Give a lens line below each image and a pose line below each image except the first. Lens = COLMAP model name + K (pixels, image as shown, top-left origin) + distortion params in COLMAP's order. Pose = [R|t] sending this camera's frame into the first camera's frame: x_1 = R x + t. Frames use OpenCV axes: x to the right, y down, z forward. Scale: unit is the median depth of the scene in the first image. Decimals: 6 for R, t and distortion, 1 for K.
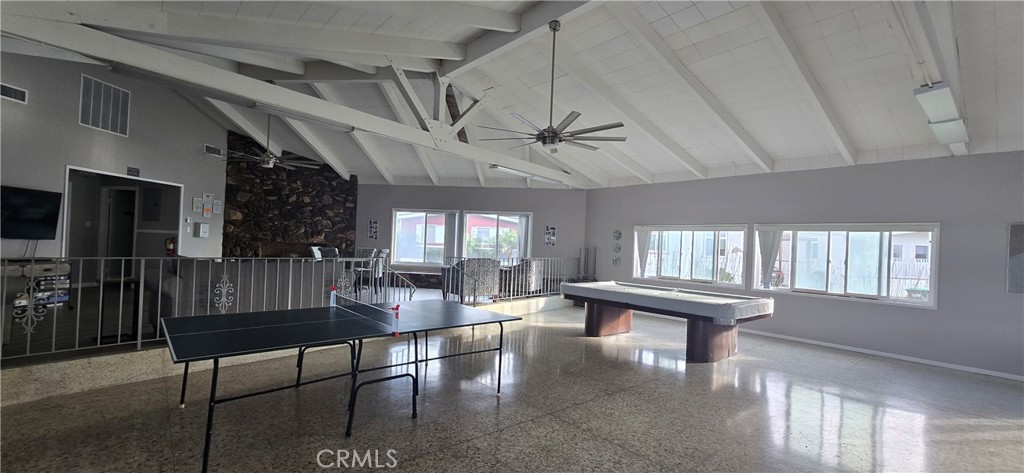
lens RADIAL K [[416.8, 0, 510.4], [0, 416.8, 239.3], [0, 0, 1]] dist [-0.010984, -0.000024]
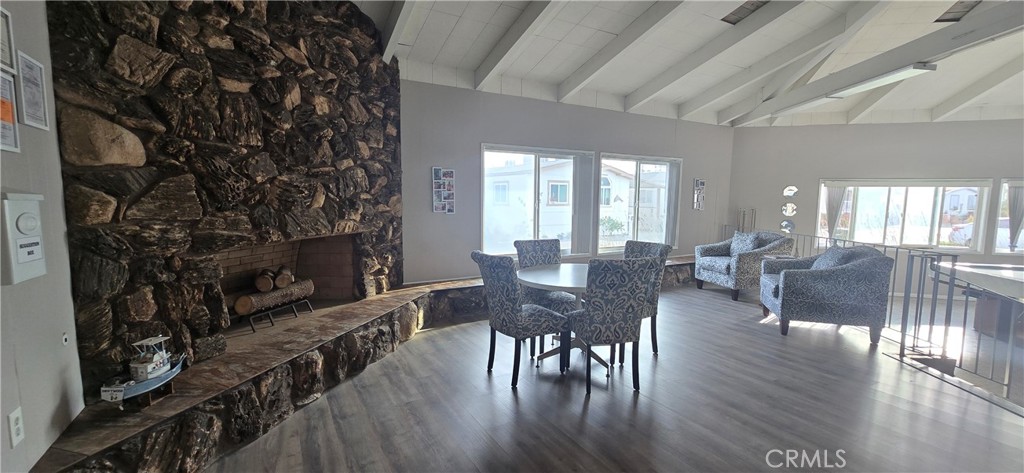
lens RADIAL K [[425.2, 0, 545.2], [0, 425.2, 238.7], [0, 0, 1]] dist [0.001624, 0.000226]
pose [[0.805778, -0.082582, 0.586431, -0.570529], [0.007731, 0.991612, 0.129018, -0.033932], [-0.592167, -0.099427, 0.799658, 0.634775]]
